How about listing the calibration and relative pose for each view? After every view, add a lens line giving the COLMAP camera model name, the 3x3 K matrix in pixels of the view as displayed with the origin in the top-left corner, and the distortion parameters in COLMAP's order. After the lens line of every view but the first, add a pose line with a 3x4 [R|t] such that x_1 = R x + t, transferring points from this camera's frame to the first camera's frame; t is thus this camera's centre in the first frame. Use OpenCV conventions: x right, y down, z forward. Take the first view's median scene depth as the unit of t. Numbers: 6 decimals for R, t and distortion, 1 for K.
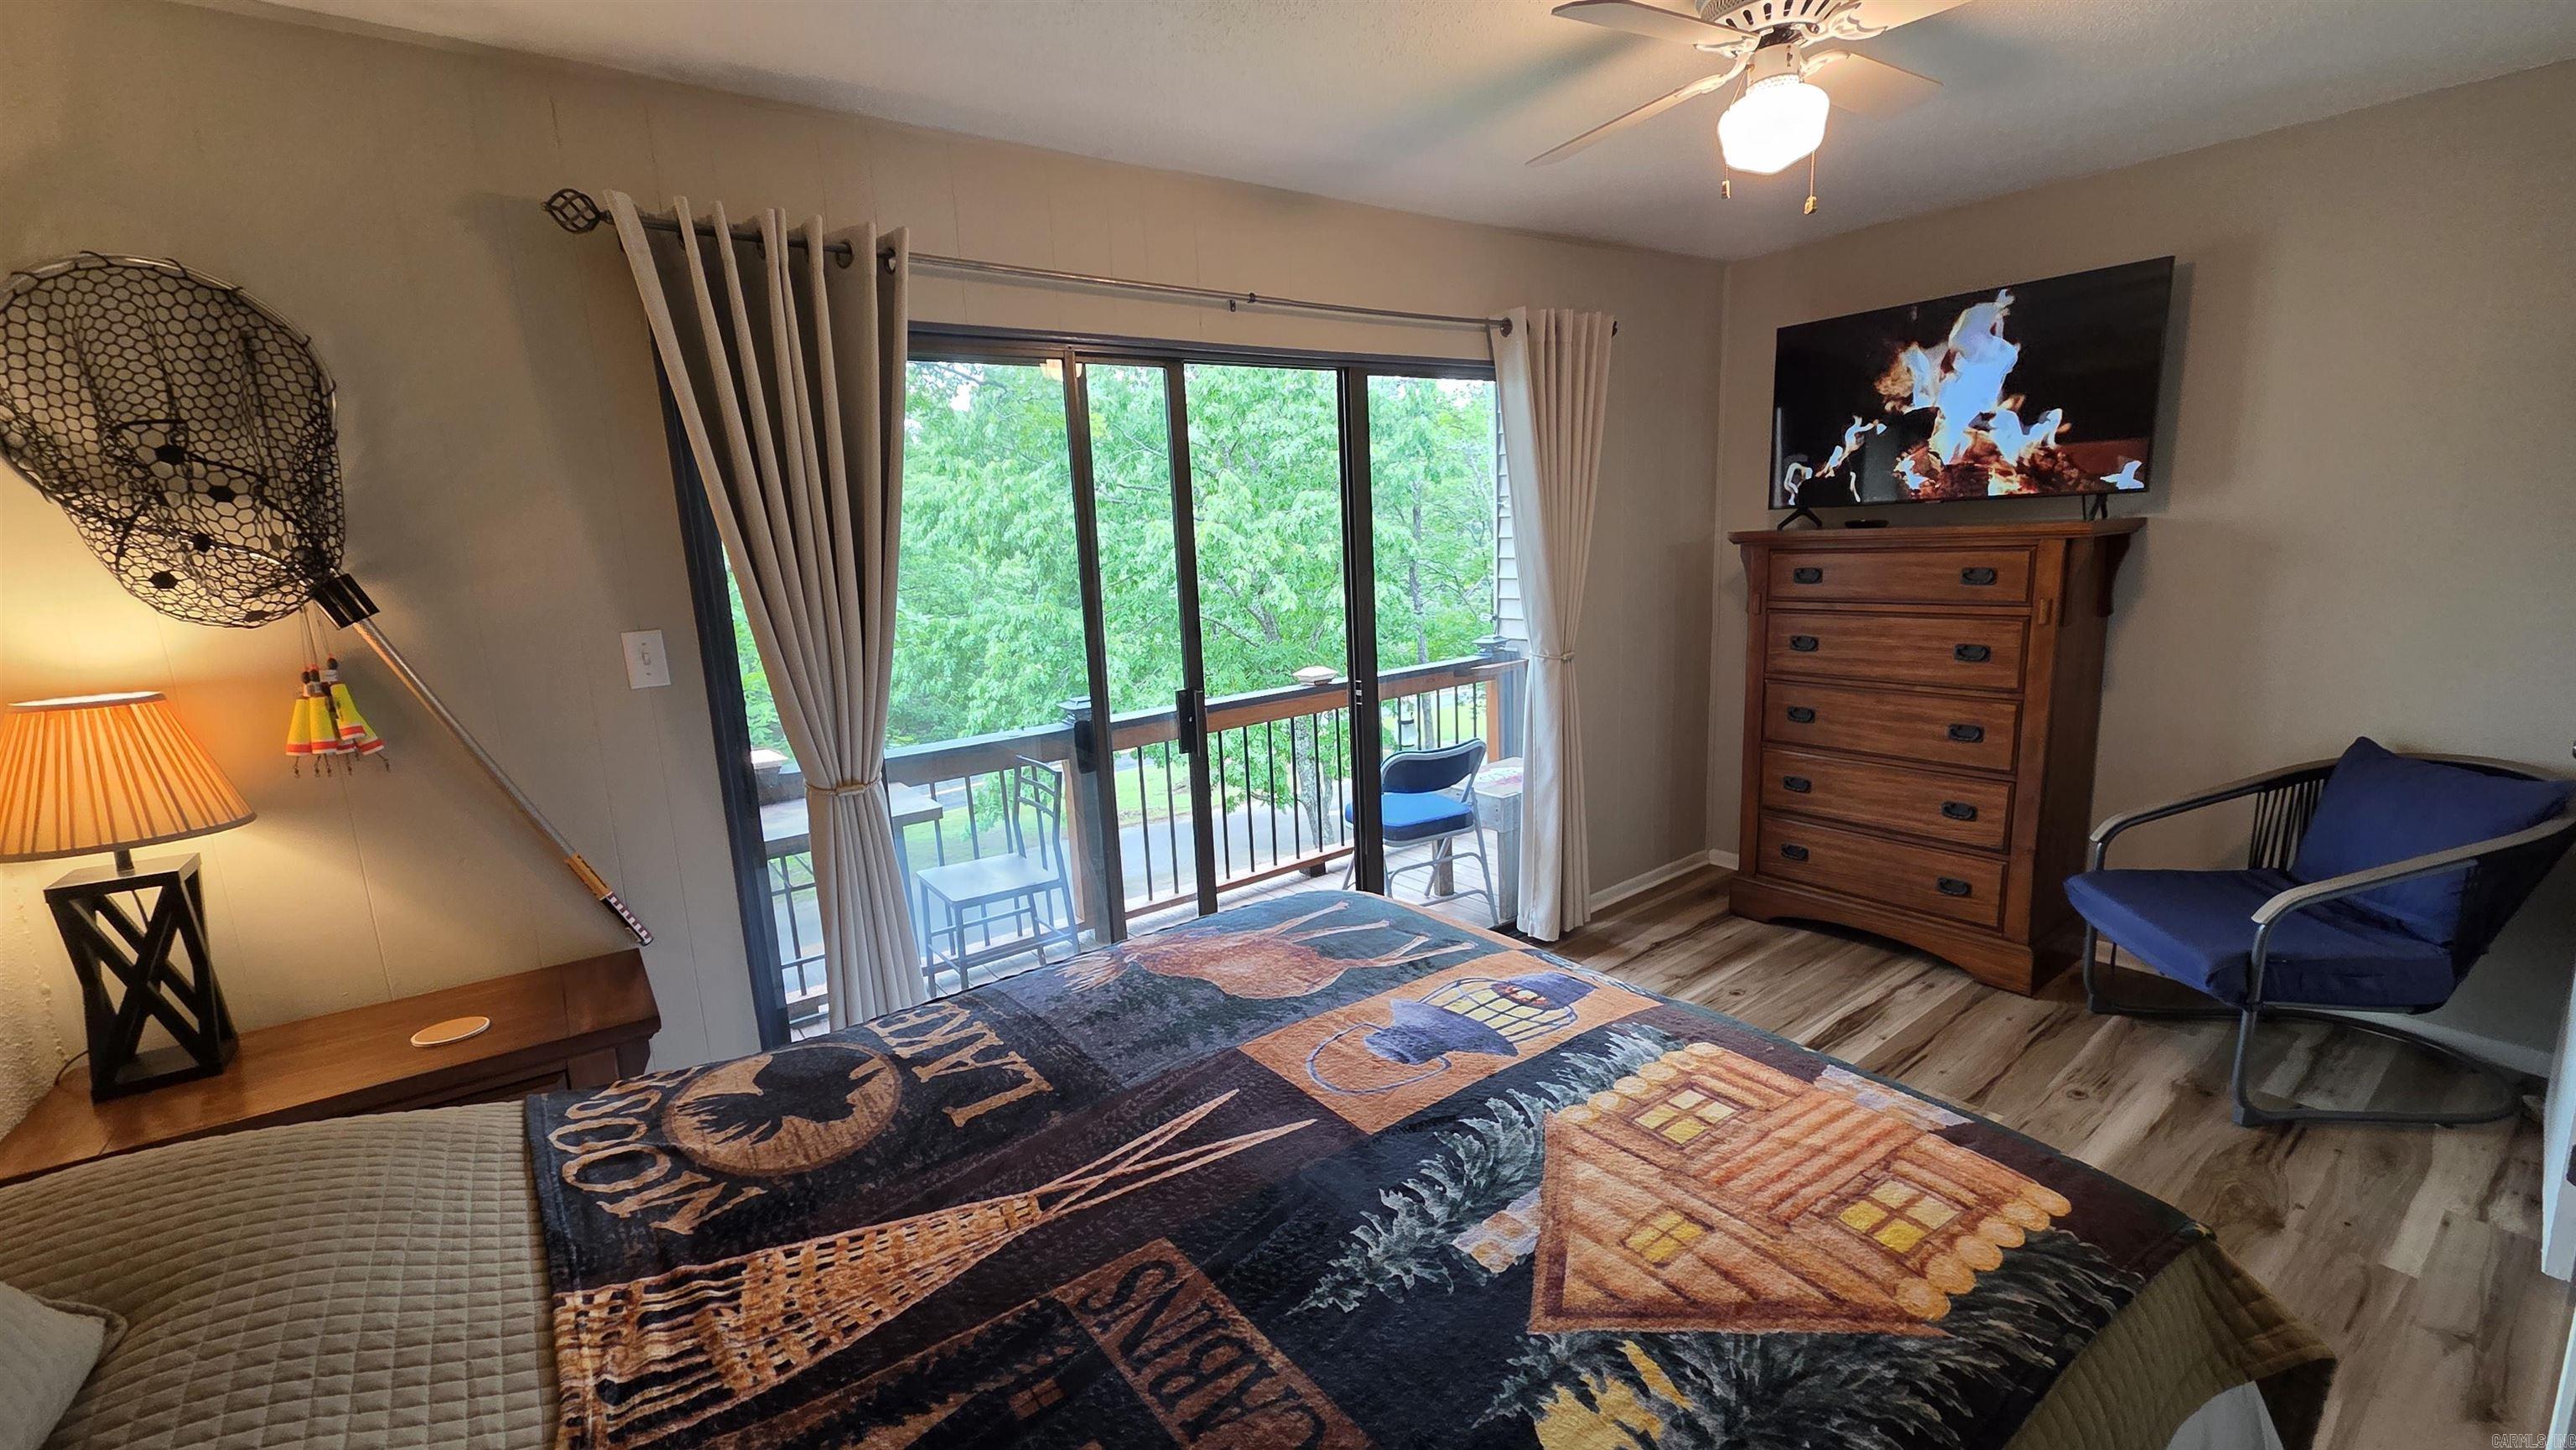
lens RADIAL K [[1051.7, 0, 1286.3], [0, 1051.7, 722.2], [0, 0, 1]] dist [0.007628, -0.001013]
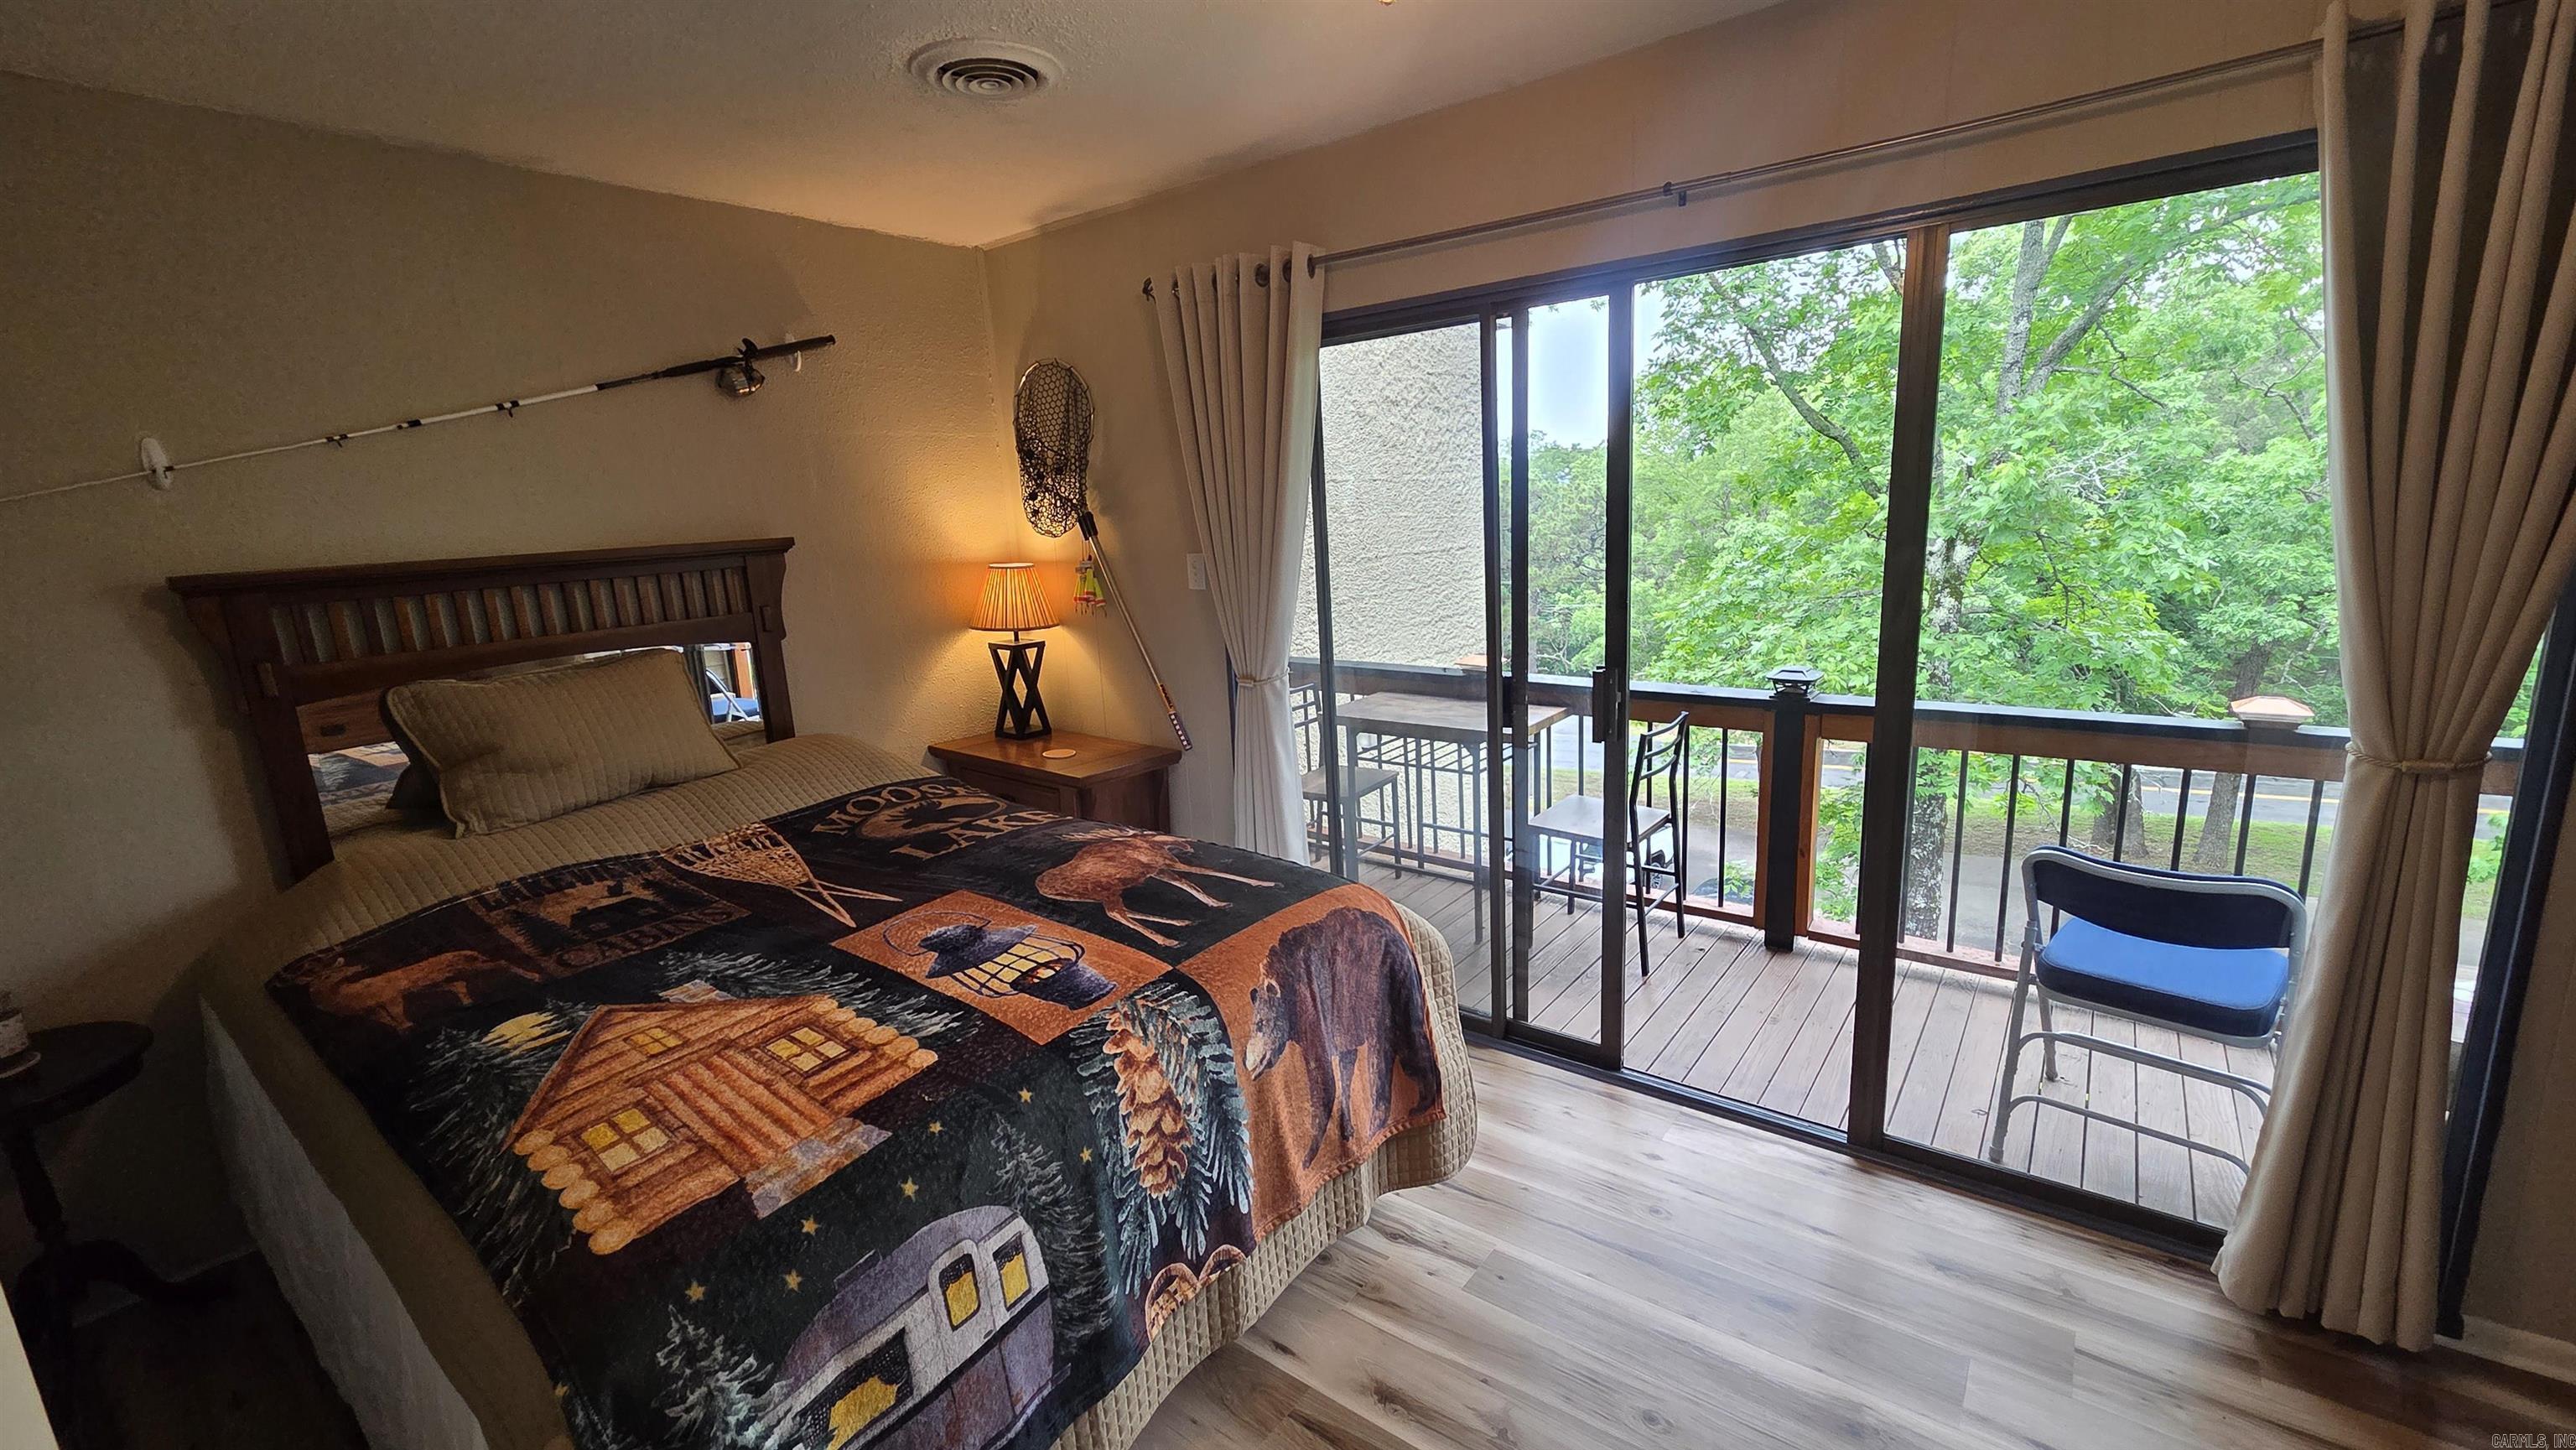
lens RADIAL K [[1051.7, 0, 1287.1], [0, 1051.7, 721.5], [0, 0, 1]] dist [0.007628, -0.001013]
pose [[0.277282, 0.233926, -0.931876, 1.317491], [-0.141296, 0.969290, 0.201275, -0.250770], [0.950342, 0.075861, 0.301819, 0.966199]]
